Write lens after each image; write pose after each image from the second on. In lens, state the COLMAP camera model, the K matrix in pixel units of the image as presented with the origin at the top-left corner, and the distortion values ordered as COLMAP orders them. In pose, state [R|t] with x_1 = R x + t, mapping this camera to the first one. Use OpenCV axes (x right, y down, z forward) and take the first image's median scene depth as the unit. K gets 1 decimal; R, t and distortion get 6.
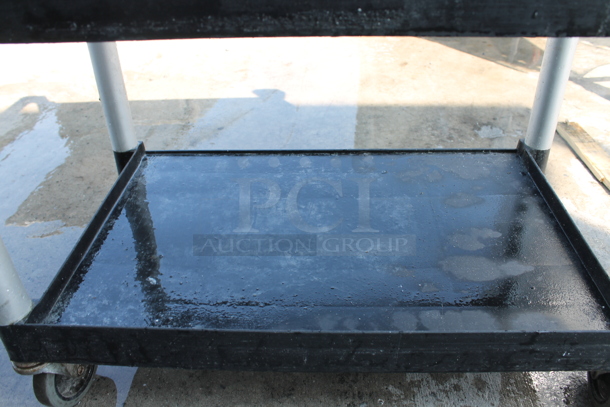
lens RADIAL K [[519.1, 0, 304.1], [0, 519.1, 204.8], [0, 0, 1]] dist [-0.164571, 0.139107]
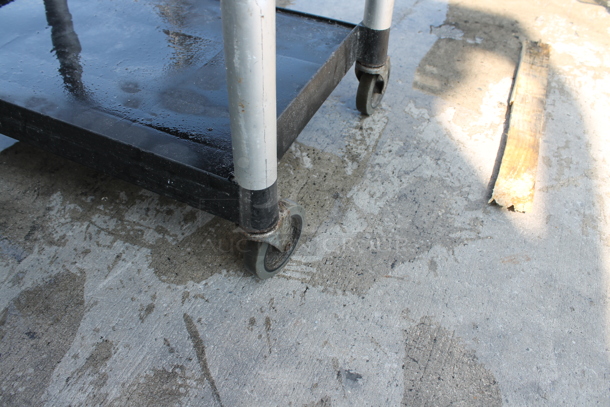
lens RADIAL K [[519.1, 0, 304.9], [0, 519.1, 203.9], [0, 0, 1]] dist [-0.164571, 0.139107]
pose [[0.922617, 0.311128, -0.227986, 0.813888], [-0.260329, 0.938422, 0.227142, 0.015500], [0.284617, -0.150214, 0.946799, 0.028268]]
